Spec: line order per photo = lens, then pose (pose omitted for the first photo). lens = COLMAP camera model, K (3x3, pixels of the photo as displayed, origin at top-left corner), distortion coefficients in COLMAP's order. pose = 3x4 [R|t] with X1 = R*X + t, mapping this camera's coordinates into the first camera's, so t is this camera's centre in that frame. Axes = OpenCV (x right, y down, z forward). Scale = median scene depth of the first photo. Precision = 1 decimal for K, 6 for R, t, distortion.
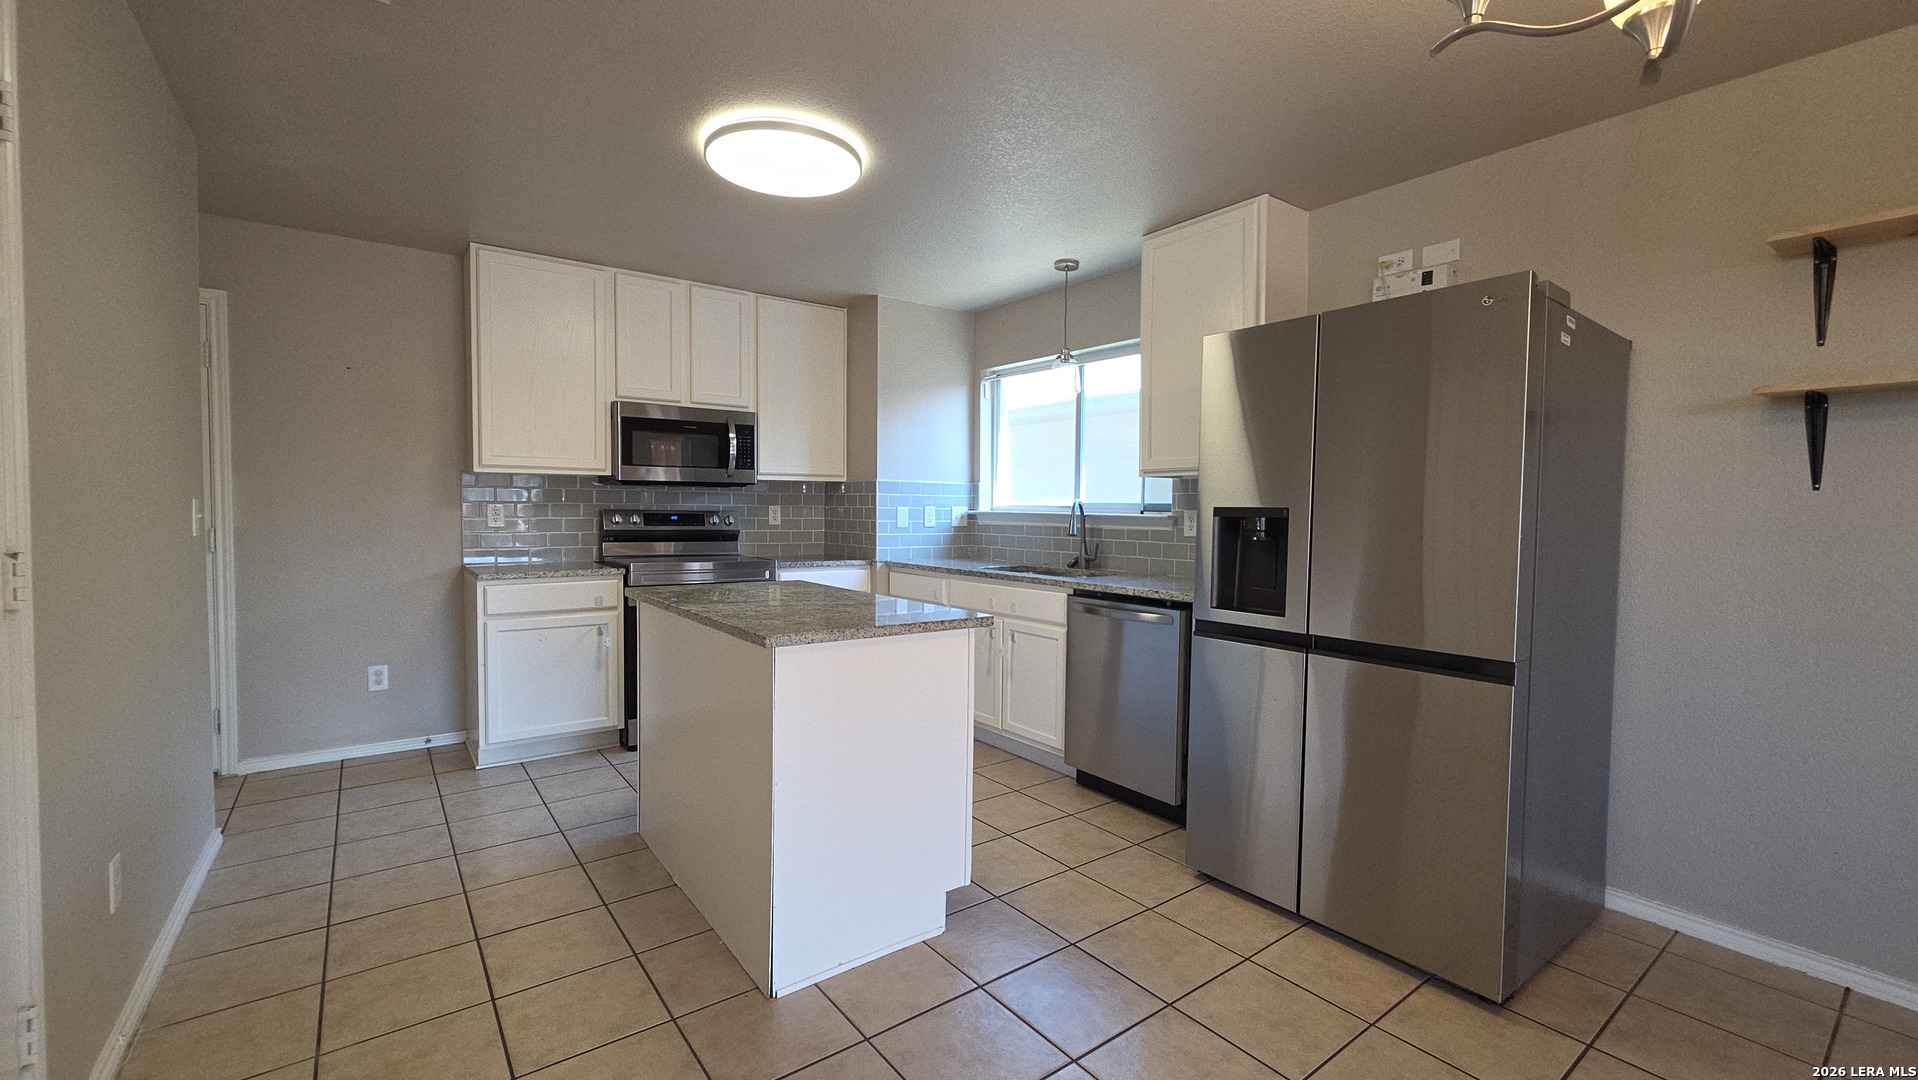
lens RADIAL K [[783.4, 0, 959.0], [0, 783.4, 541.0], [0, 0, 1]] dist [0.001432, -0.000191]
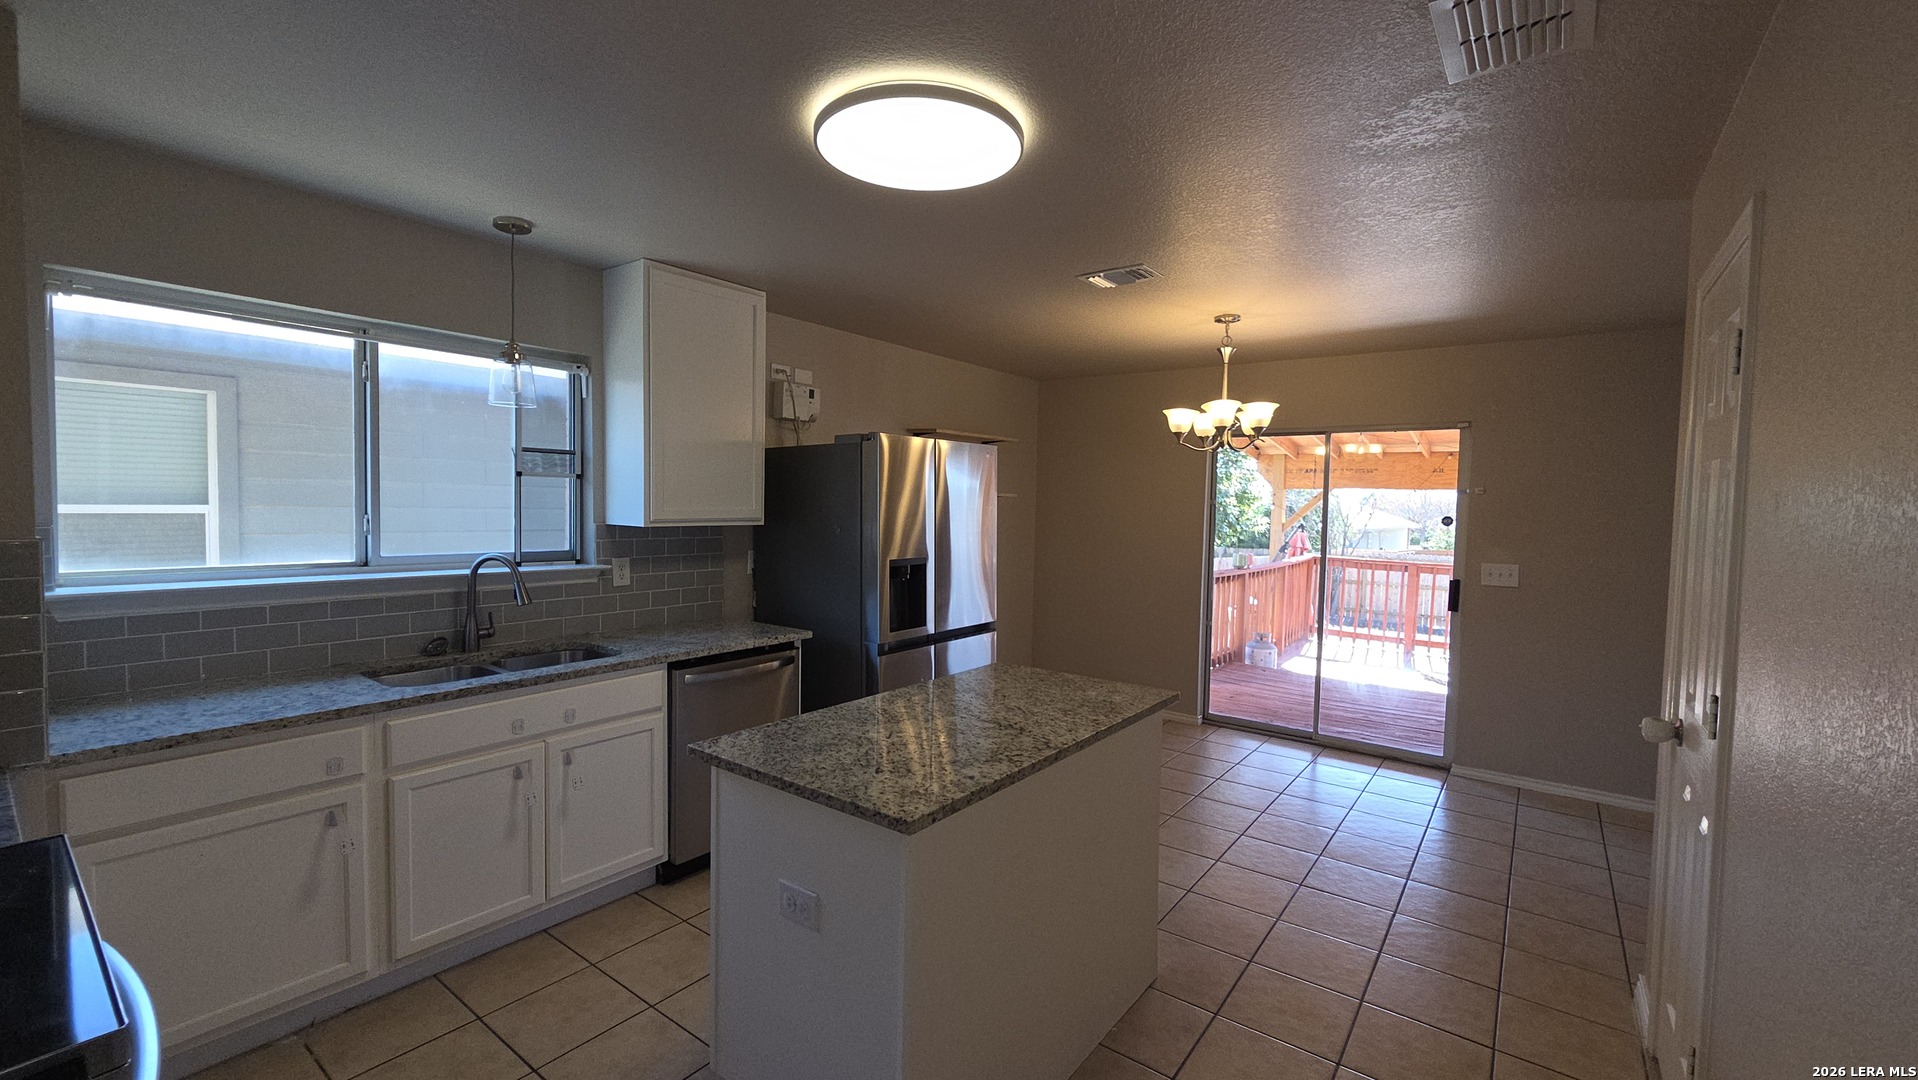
lens RADIAL K [[783.4, 0, 961.0], [0, 783.4, 534.9], [0, 0, 1]] dist [0.001432, -0.000191]
pose [[-0.275451, -0.057343, 0.959603, -0.564941], [0.018776, 0.997708, 0.065010, -0.095239], [-0.961132, 0.035925, -0.273743, 0.691336]]
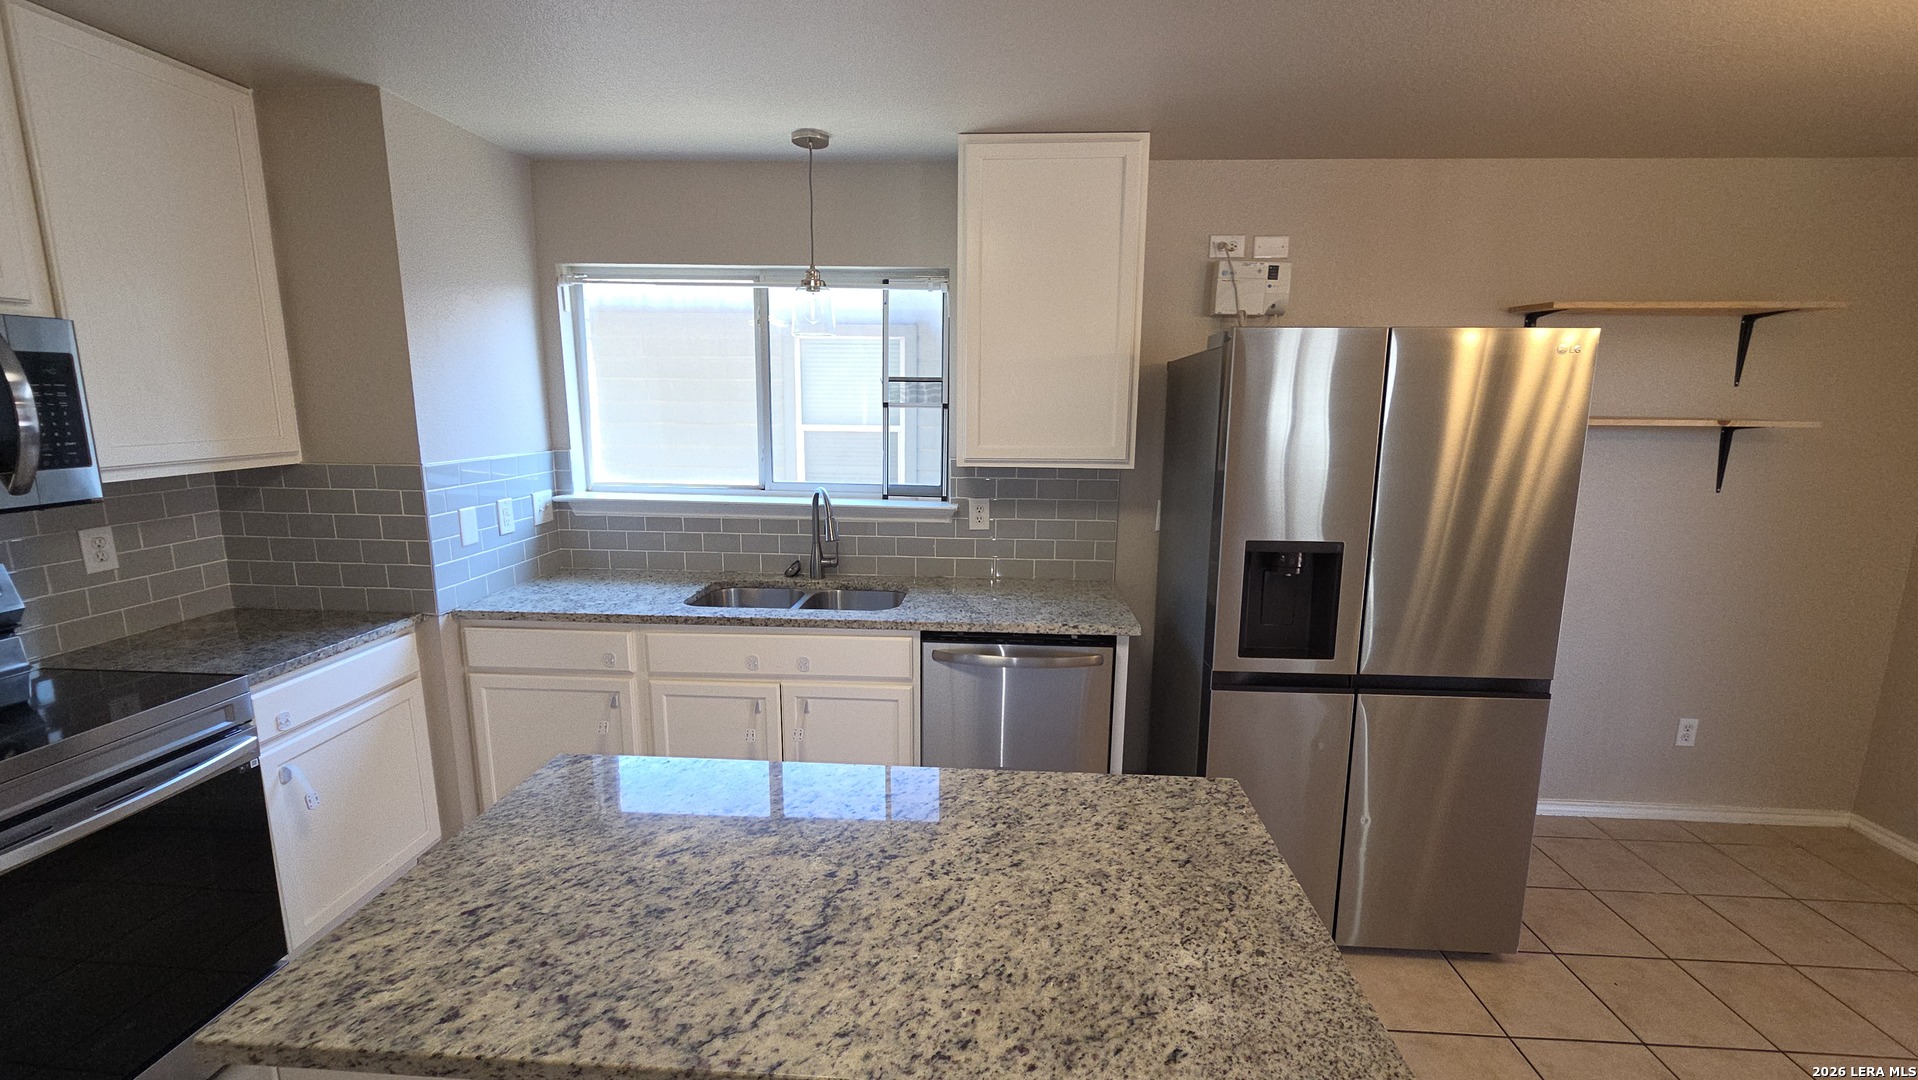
lens RADIAL K [[783.4, 0, 962.6], [0, 783.4, 536.4], [0, 0, 1]] dist [0.001432, -0.000191]
pose [[0.645779, -0.133013, 0.751849, -0.271426], [0.028118, 0.988184, 0.150673, -0.099312], [-0.763006, -0.076161, 0.641889, 0.384057]]
